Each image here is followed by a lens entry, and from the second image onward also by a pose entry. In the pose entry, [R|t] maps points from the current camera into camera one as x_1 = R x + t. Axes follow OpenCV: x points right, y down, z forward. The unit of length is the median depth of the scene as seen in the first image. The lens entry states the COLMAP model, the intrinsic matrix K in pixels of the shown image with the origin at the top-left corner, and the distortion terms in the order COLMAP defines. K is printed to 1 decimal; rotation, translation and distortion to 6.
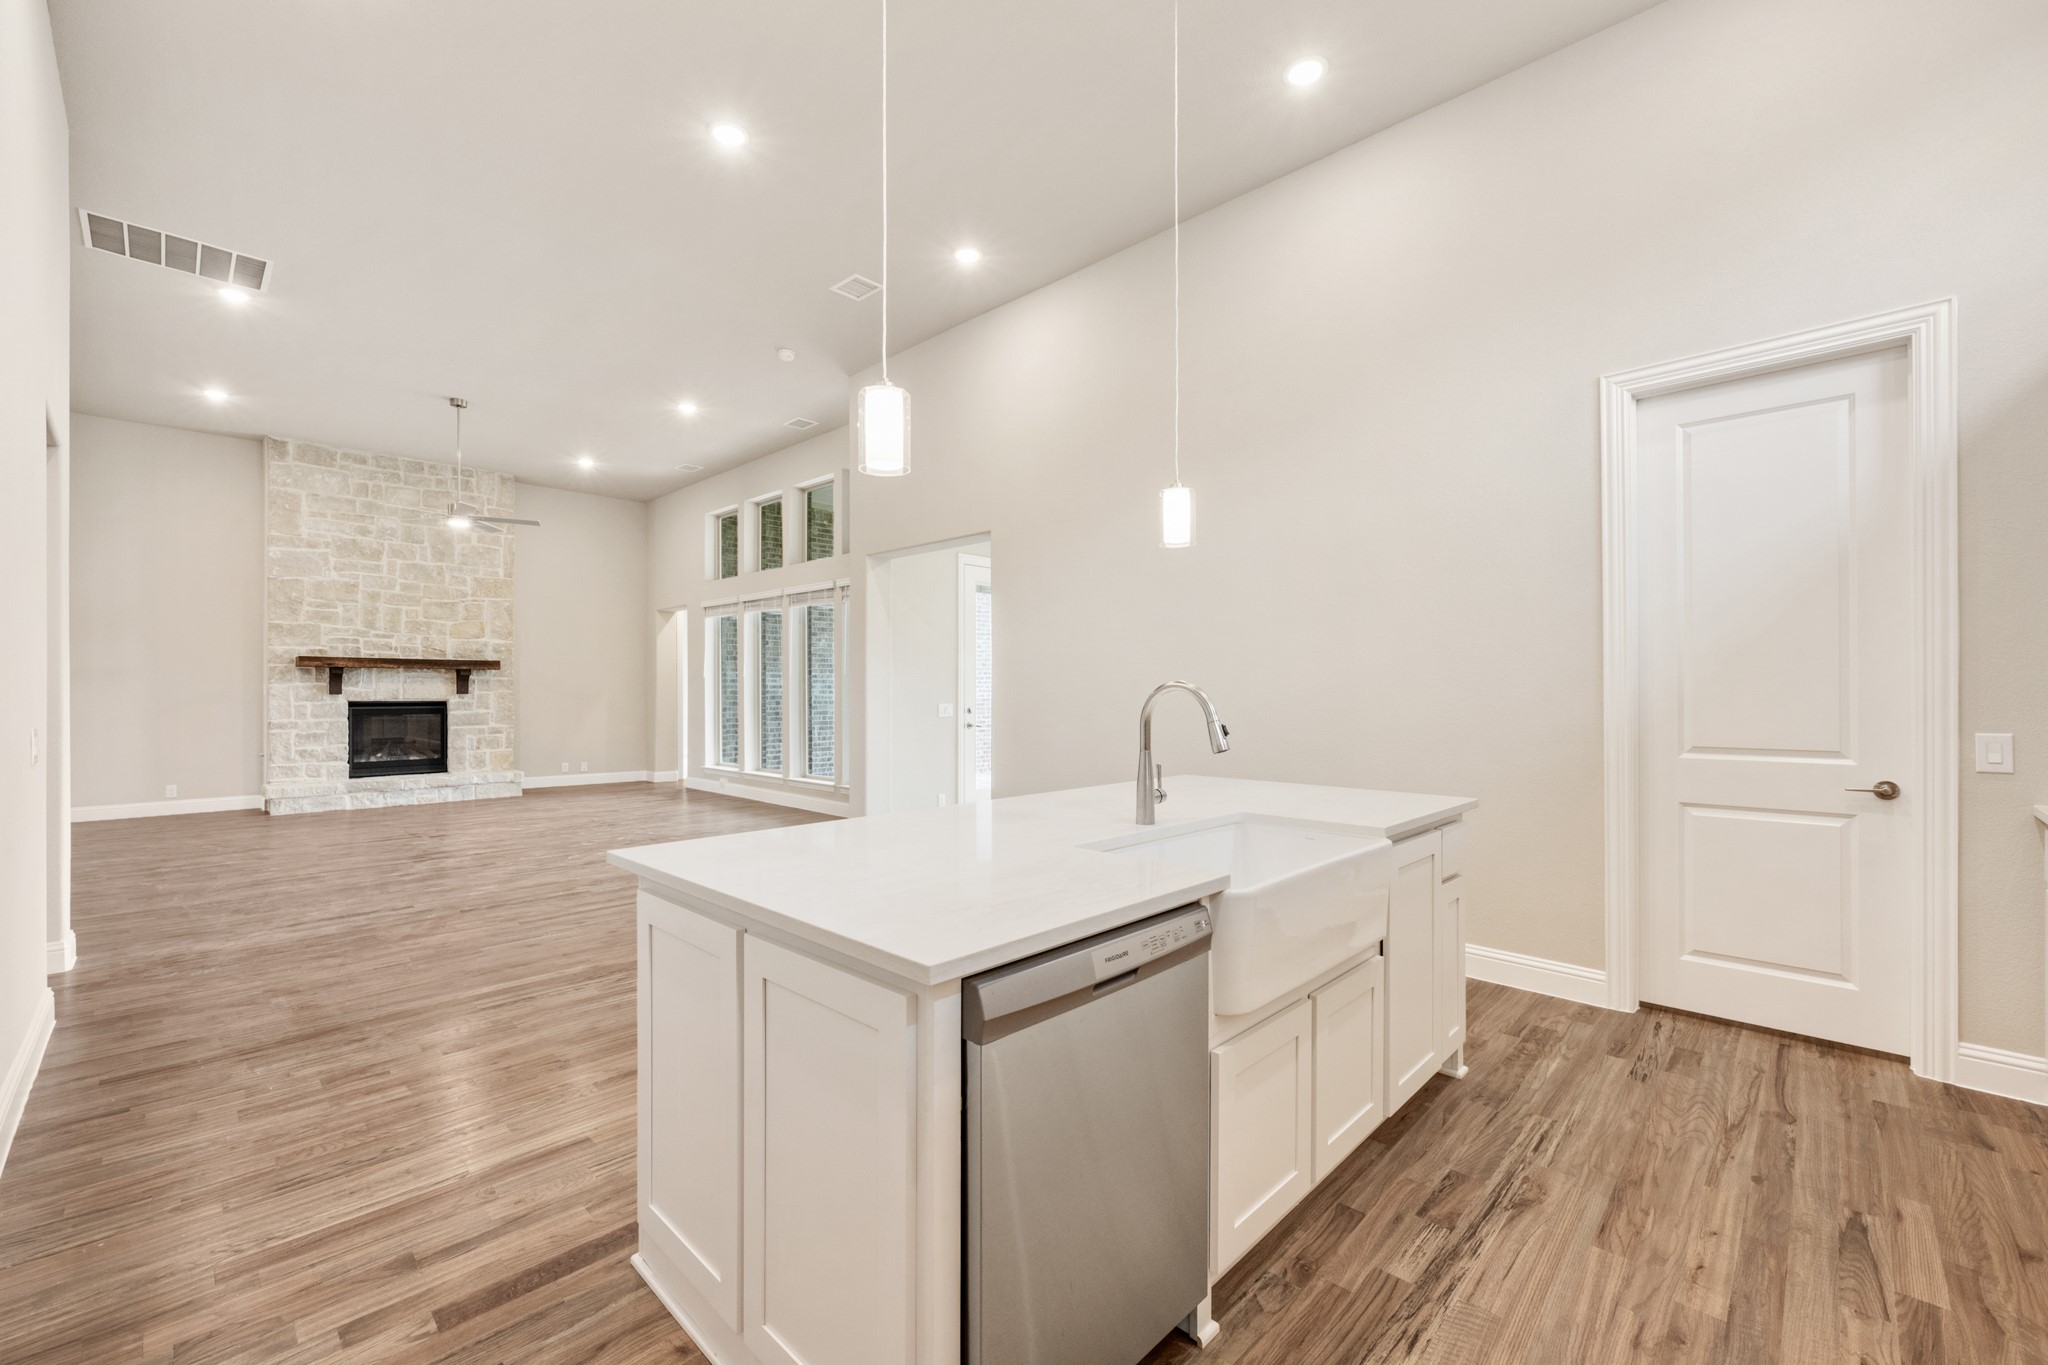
lens RADIAL K [[833.9, 0, 1019.7], [0, 833.9, 690.7], [0, 0, 1]] dist [-0.000527, -0.000020]
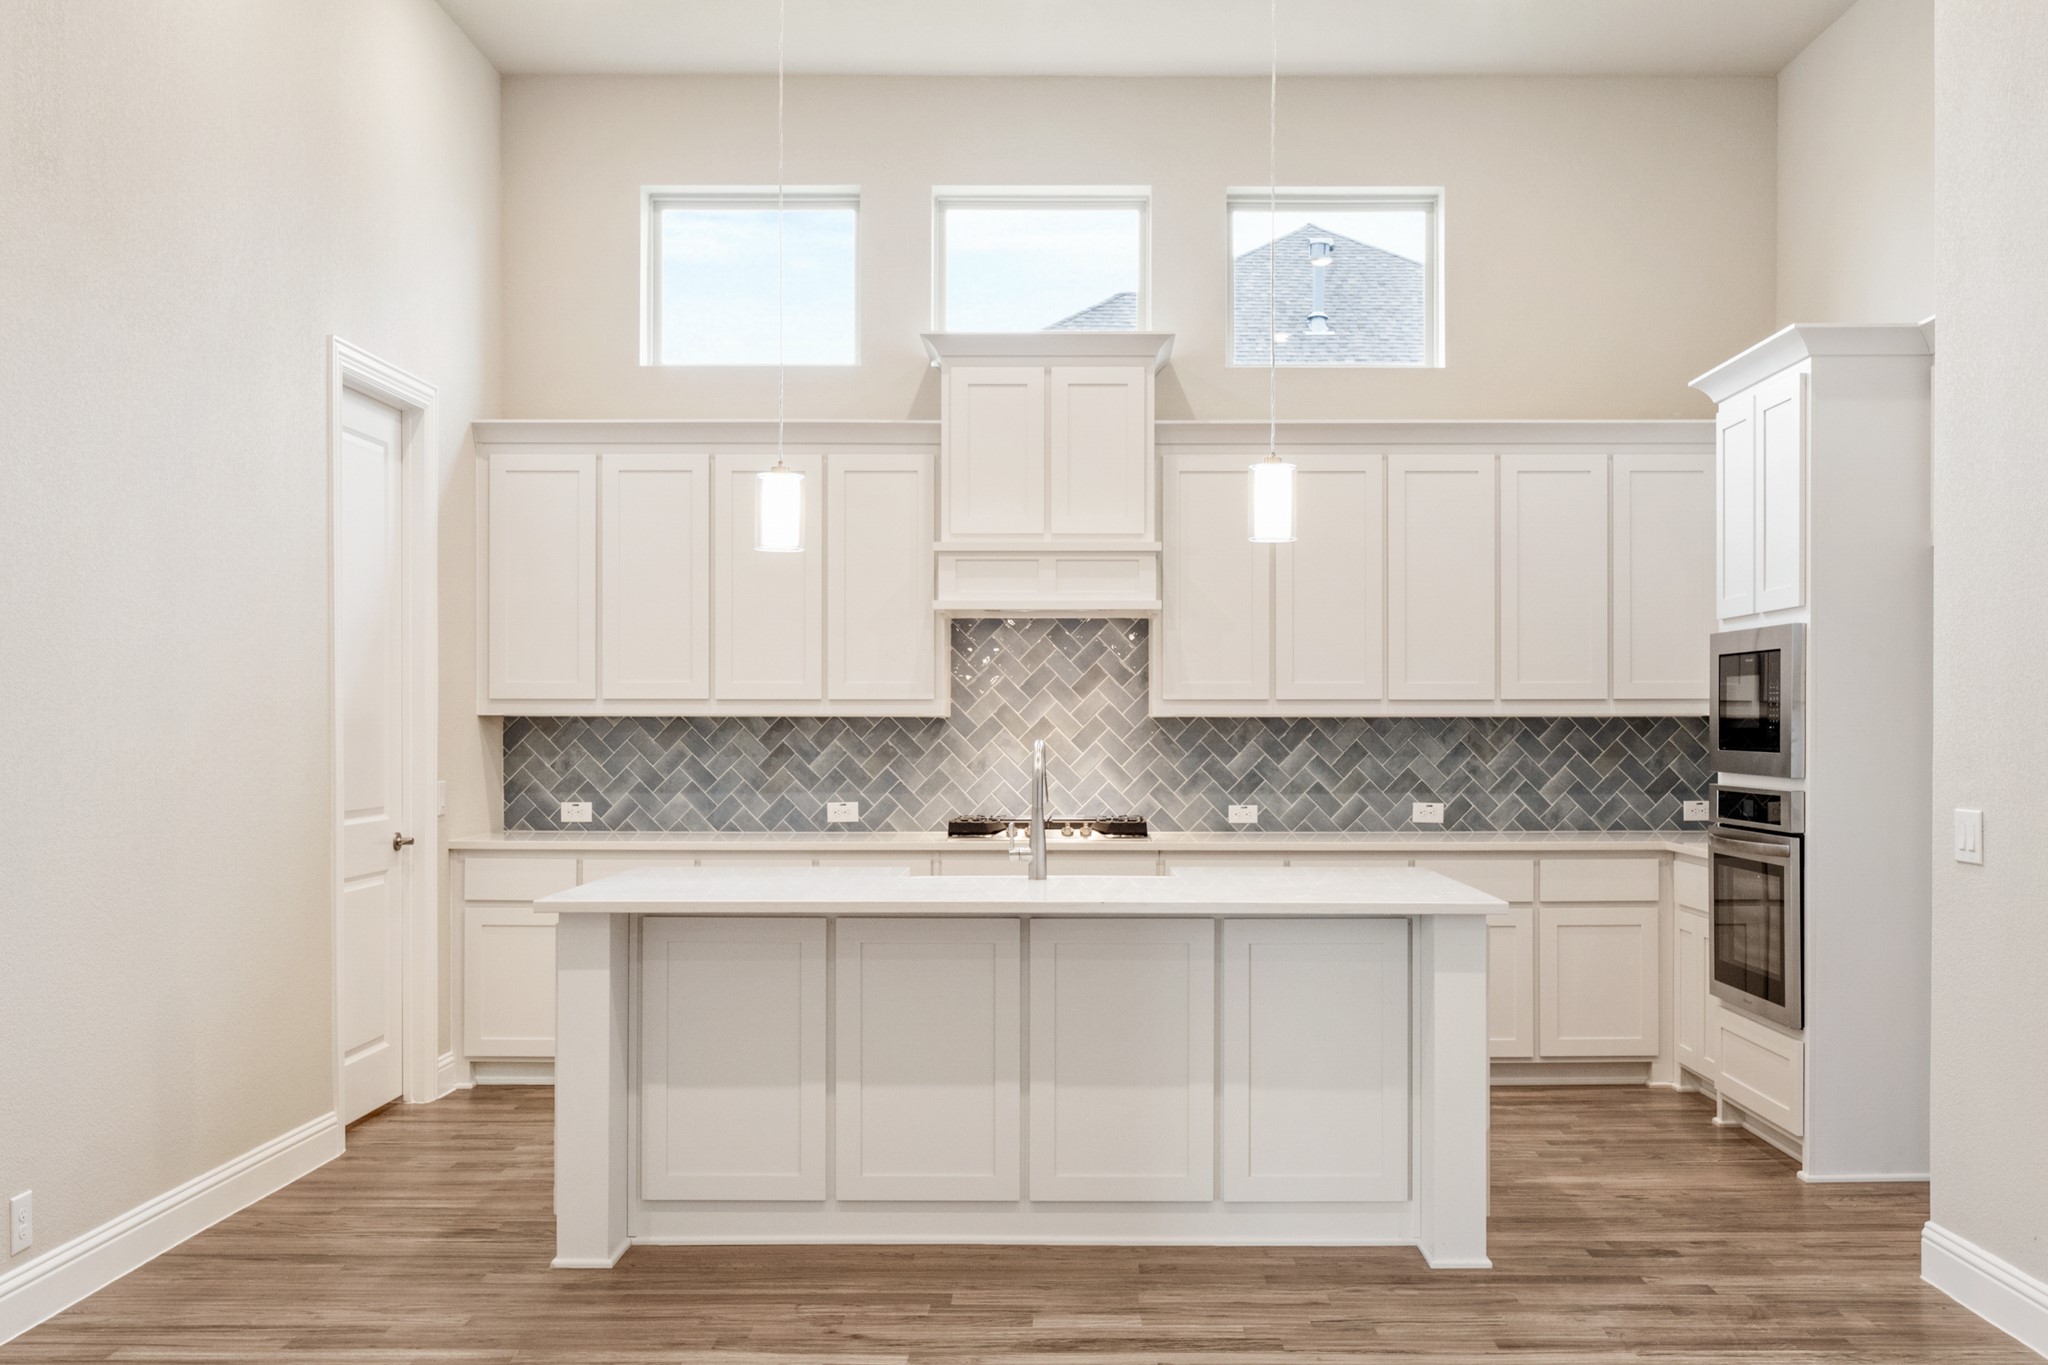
lens RADIAL K [[1948.6, 0, 1079.8], [0, 1948.6, 723.8], [0, 0, 1]] dist [-0.000556, -0.003415]
pose [[-0.699835, 0.001599, 0.714302, -0.389545], [-0.000579, 0.999996, -0.002806, -0.005707], [-0.714304, -0.002378, -0.699832, 0.645703]]
